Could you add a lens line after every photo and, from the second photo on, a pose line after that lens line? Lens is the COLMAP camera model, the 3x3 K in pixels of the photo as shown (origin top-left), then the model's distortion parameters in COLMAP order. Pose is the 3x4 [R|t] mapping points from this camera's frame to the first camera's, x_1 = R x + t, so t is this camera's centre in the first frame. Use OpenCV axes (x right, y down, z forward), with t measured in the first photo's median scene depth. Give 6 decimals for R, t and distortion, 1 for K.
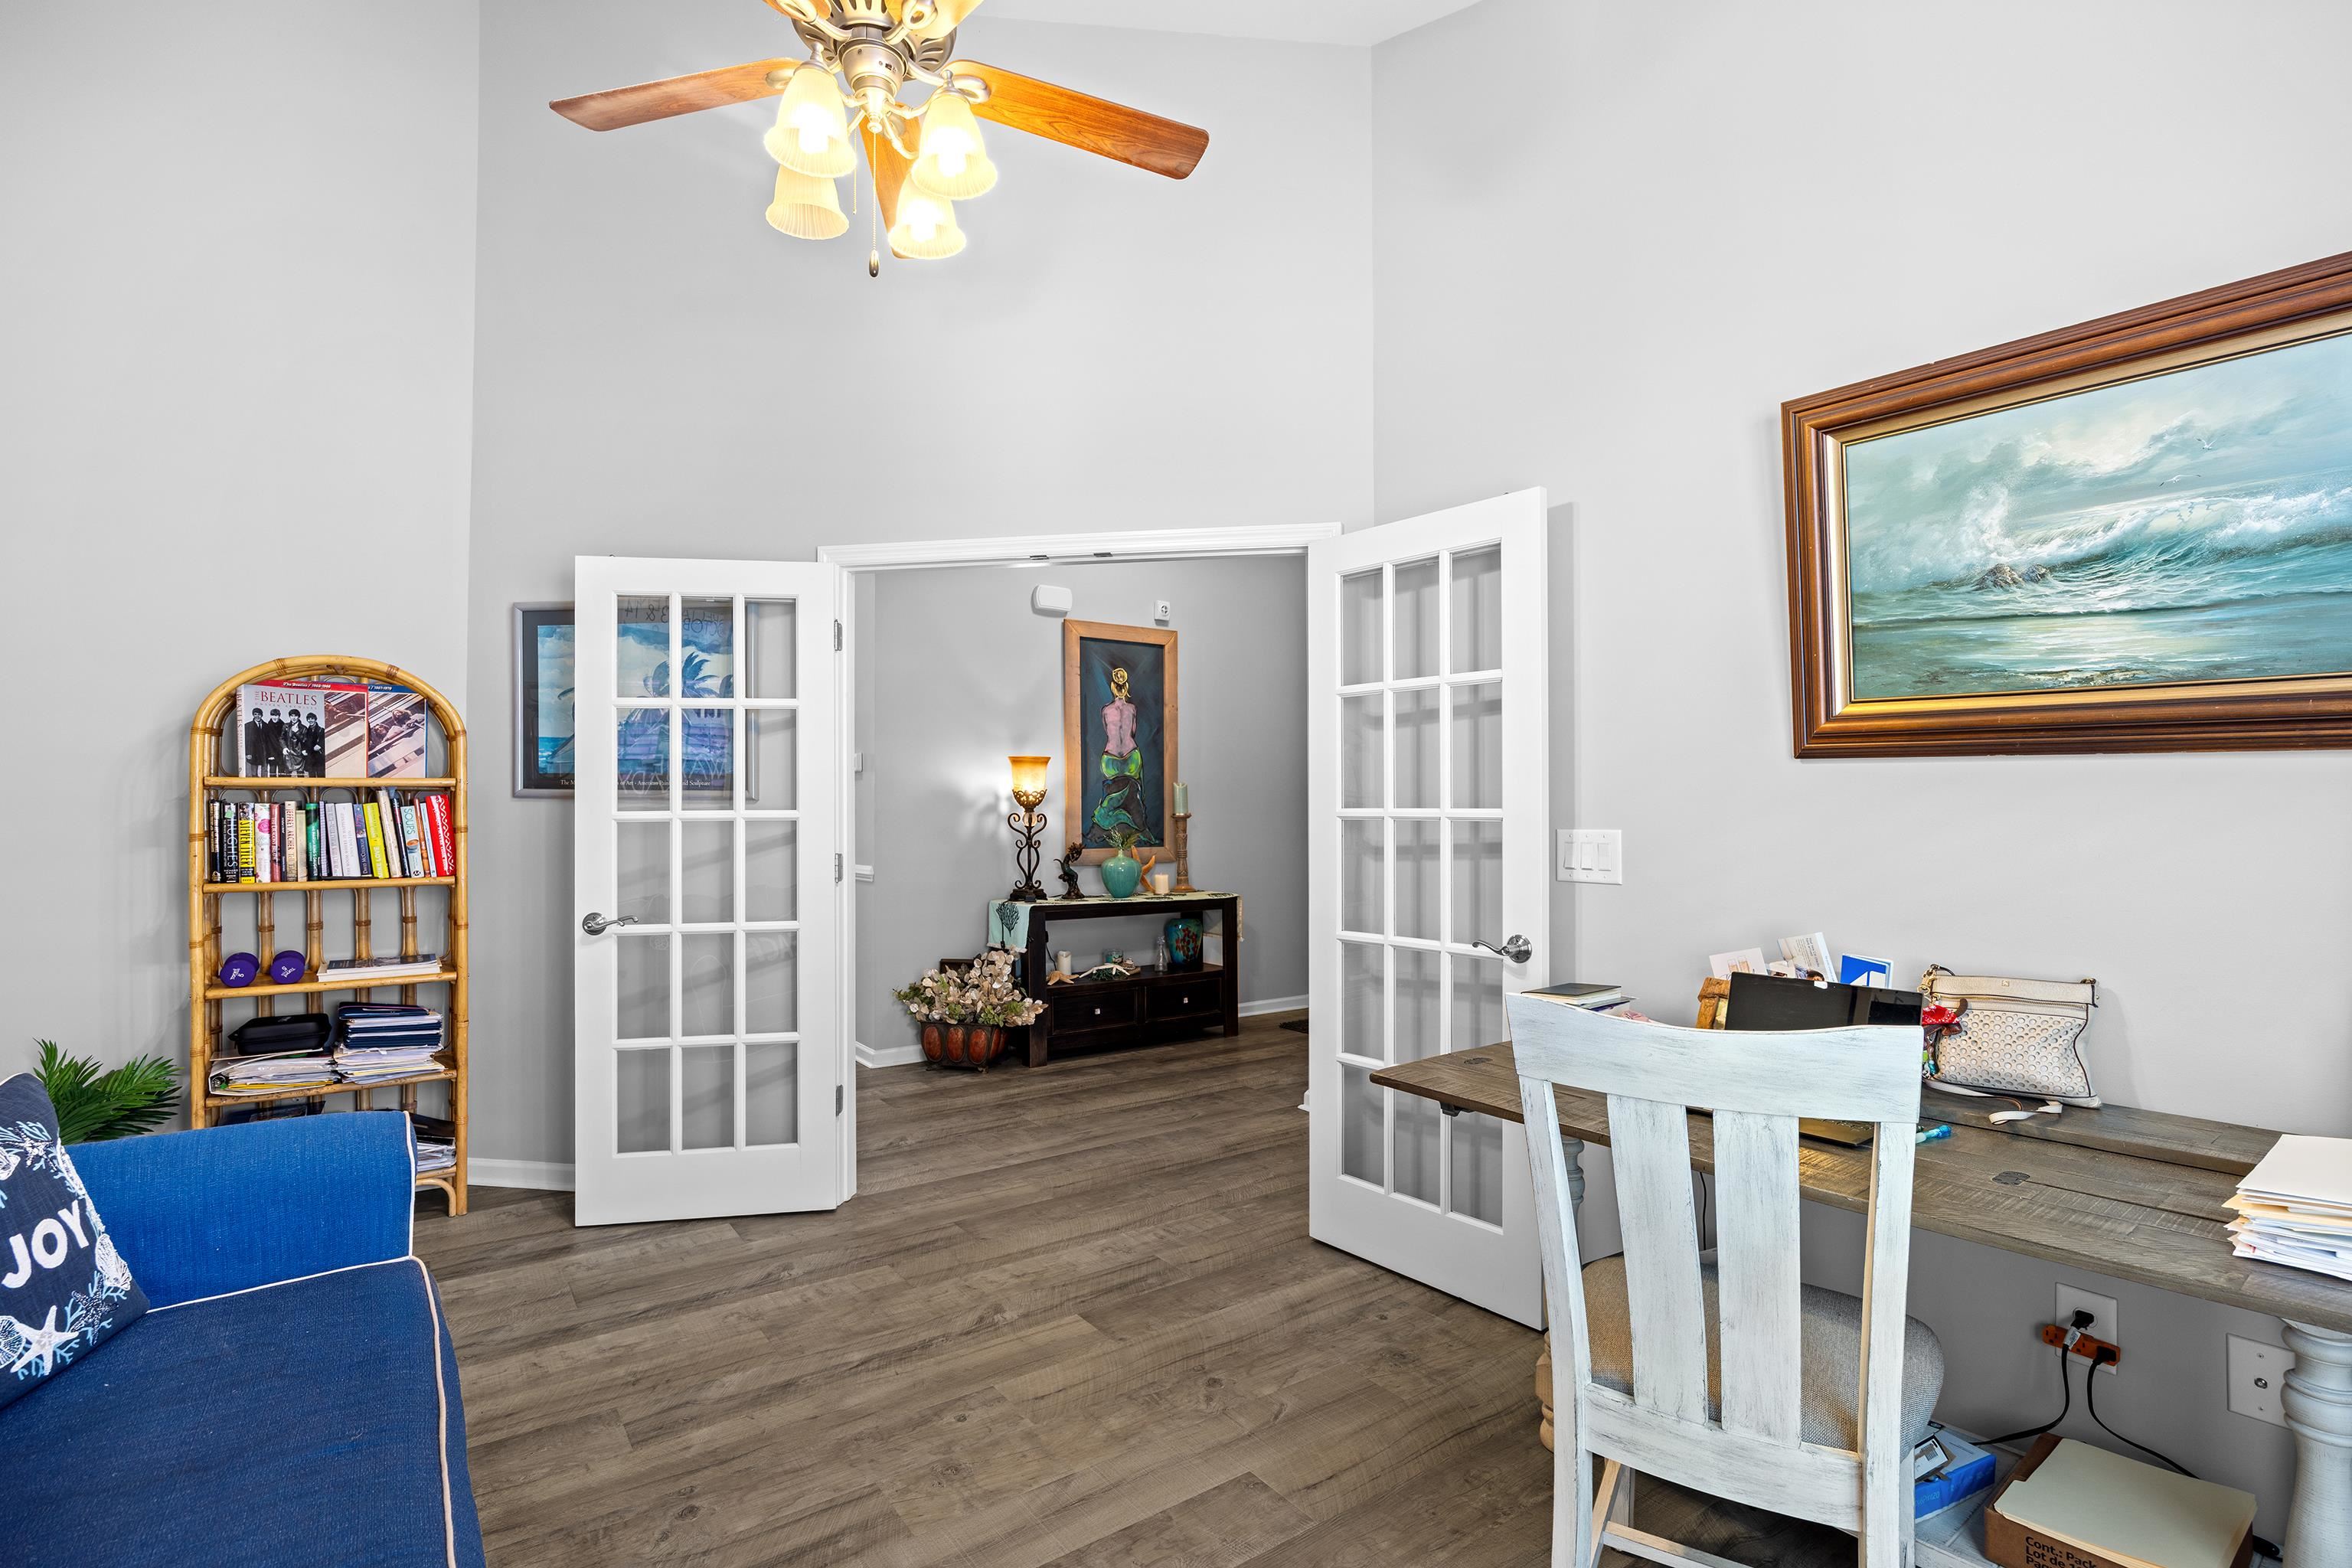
lens RADIAL K [[1113.0, 0, 1181.2], [0, 1113.0, 807.4], [0, 0, 1]] dist [0.000249, 0.000338]
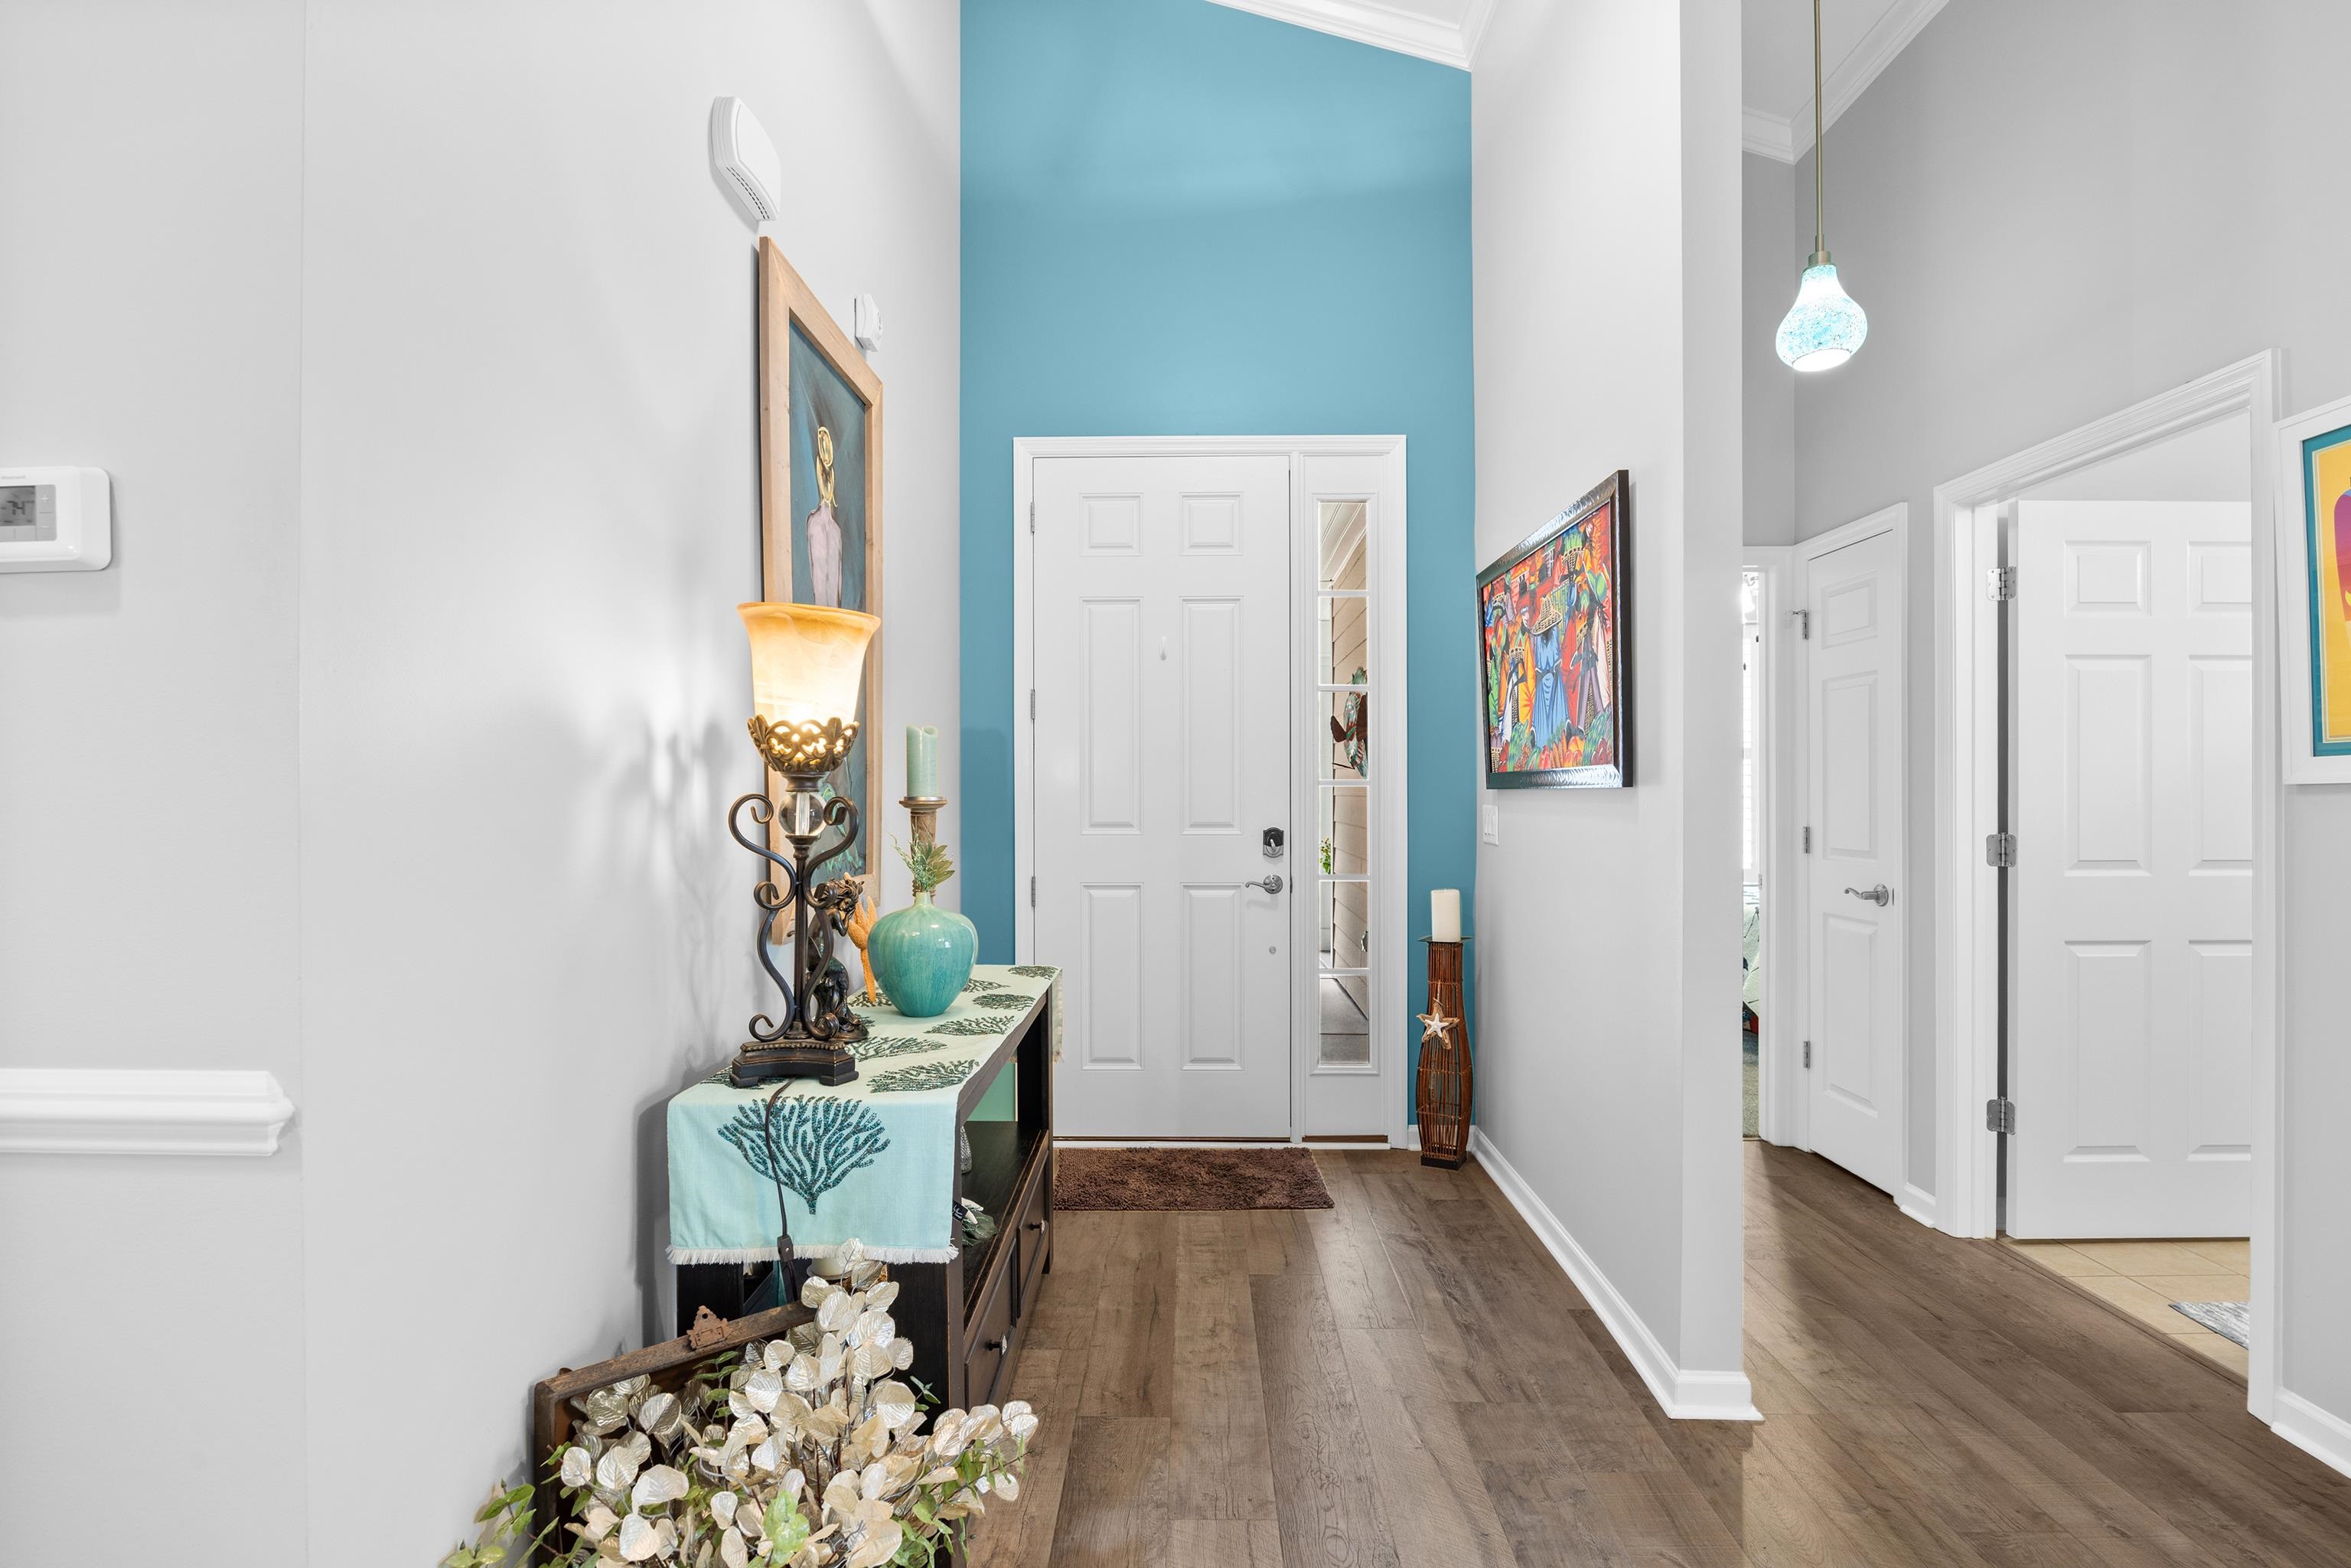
lens RADIAL K [[1112.5, 0, 1180.7], [0, 1112.5, 807.4], [0, 0, 1]] dist [0.000249, 0.000338]
pose [[0.588203, -0.001704, 0.808712, -0.673454], [-0.004274, 0.999977, 0.005216, 0.014074], [-0.808702, -0.006524, 0.588182, 1.505151]]
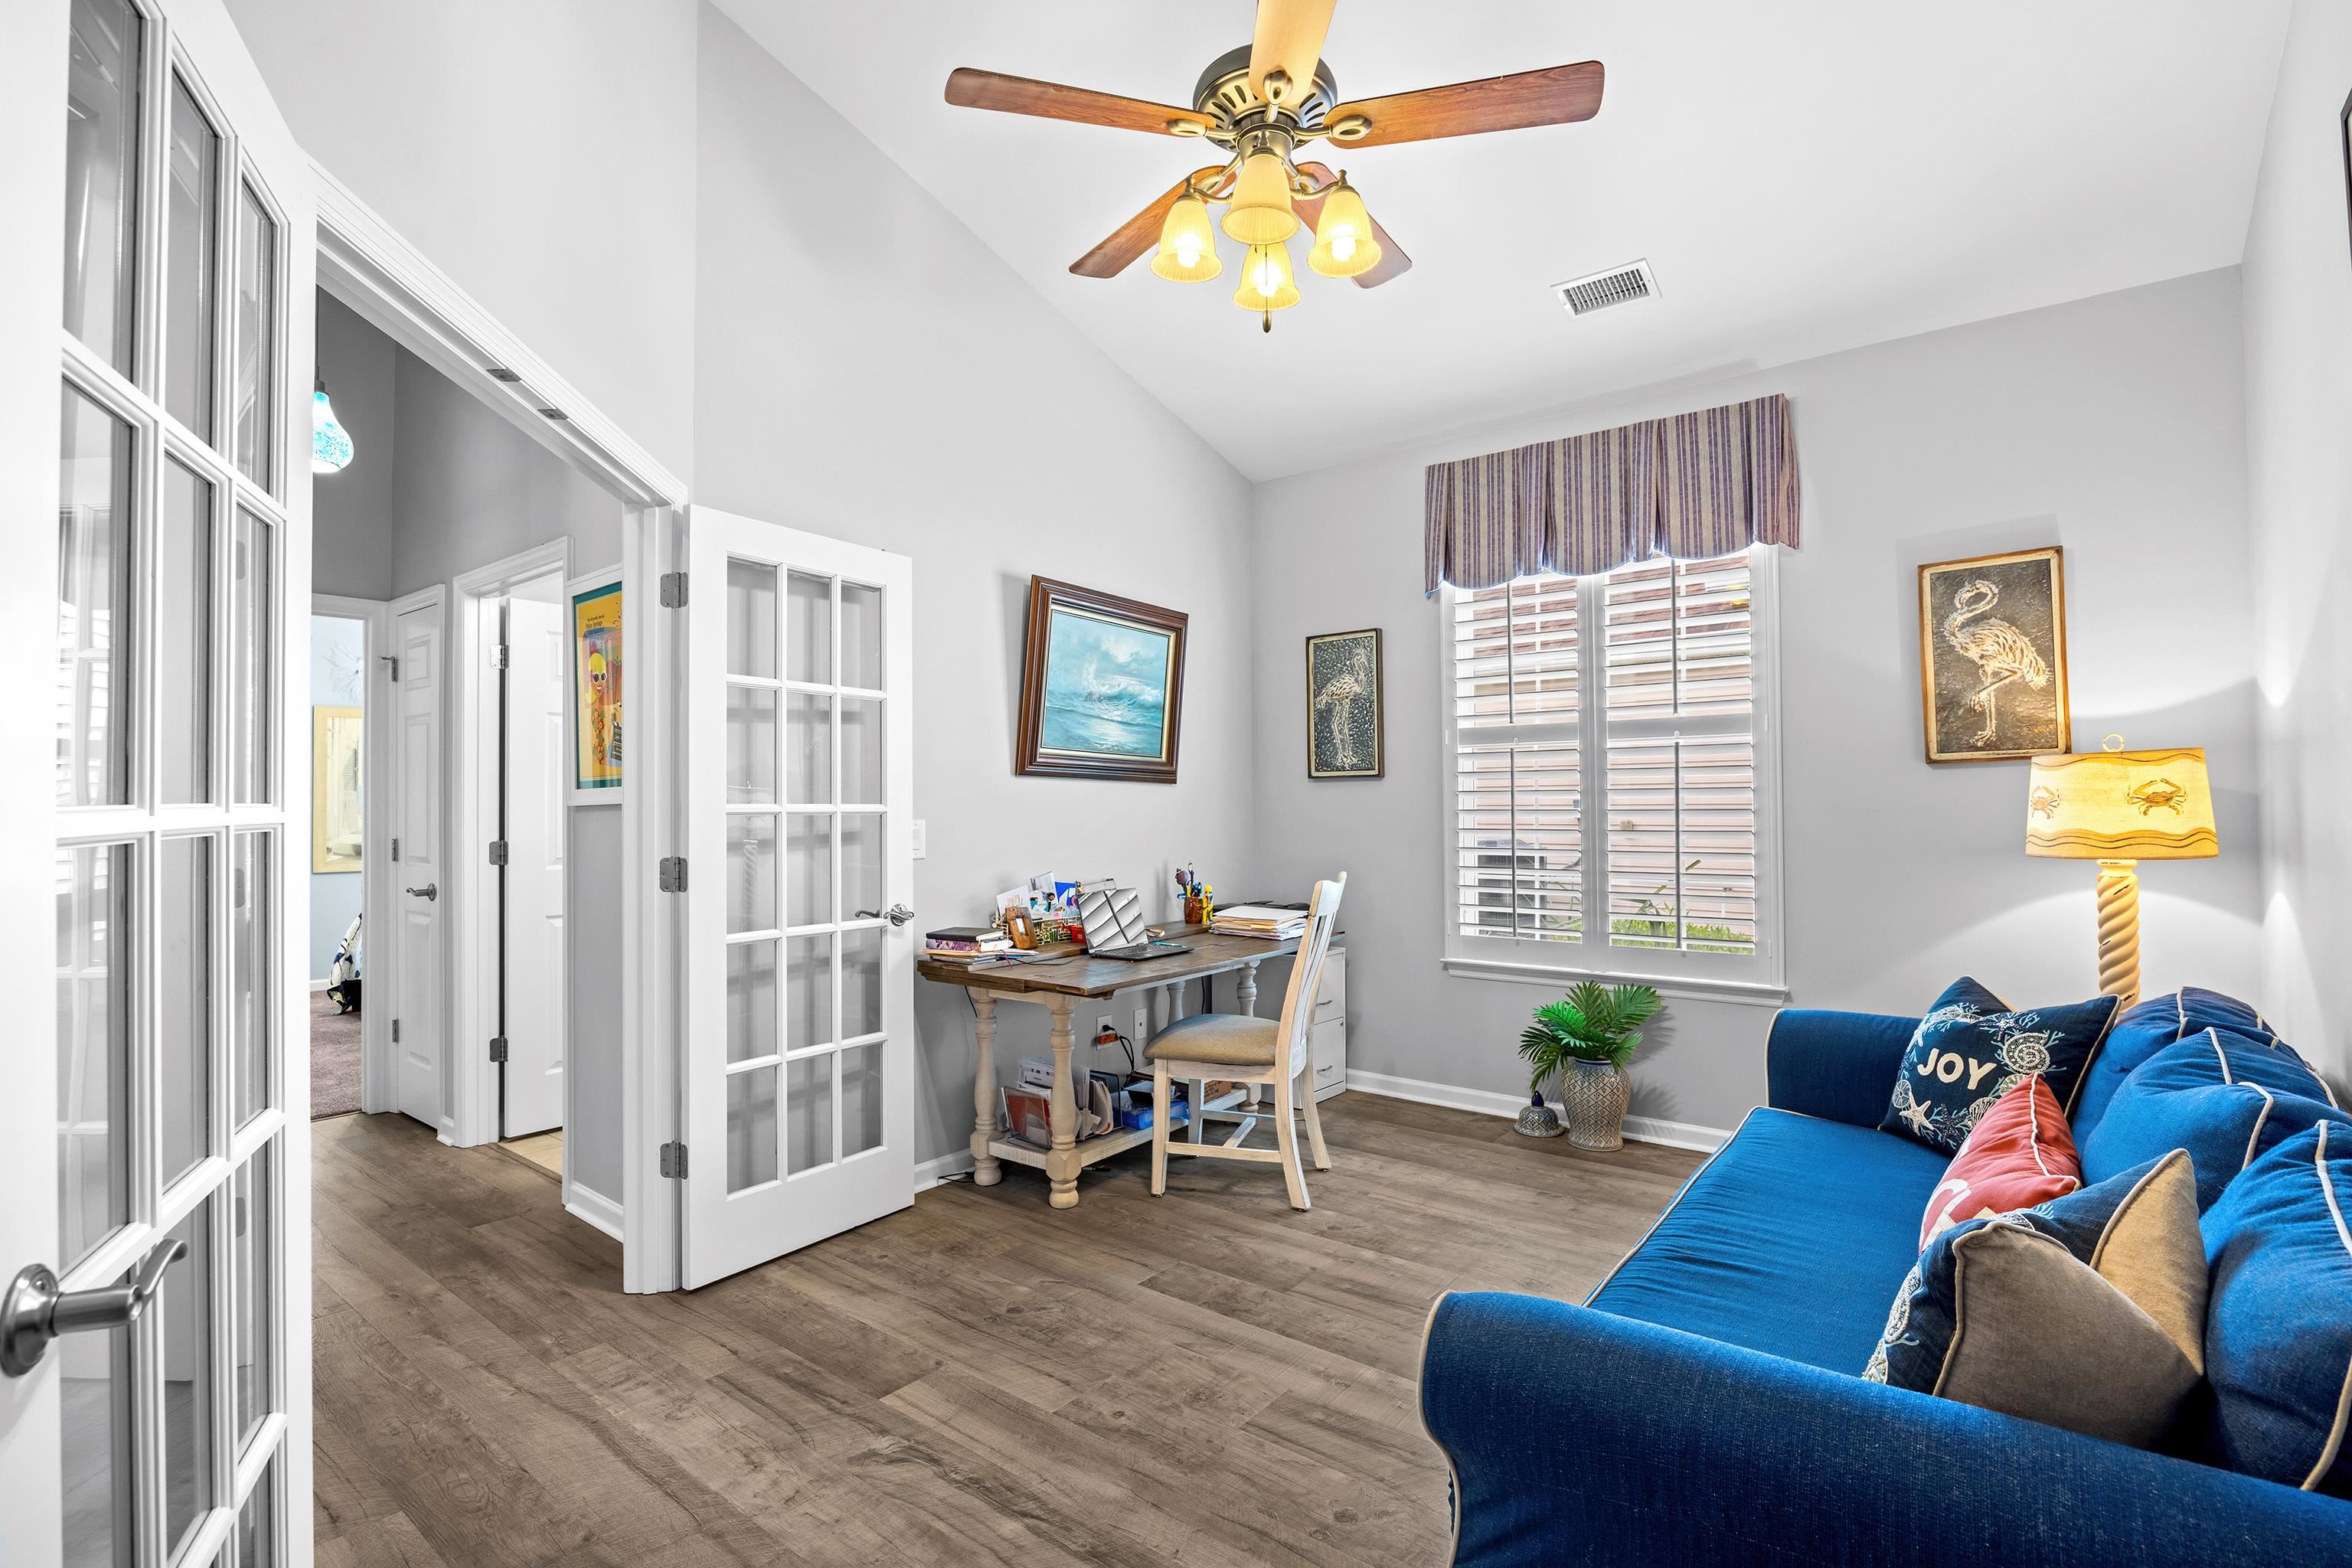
lens RADIAL K [[1096.6, 0, 1176.0], [0, 1096.6, 784.0], [0, 0, 1]] dist [-0.028444, -0.000524]
pose [[-0.282320, 0.028627, 0.958893, -0.960918], [0.009958, 0.999588, -0.026910, 0.016107], [-0.959269, 0.001951, -0.282489, 1.023395]]
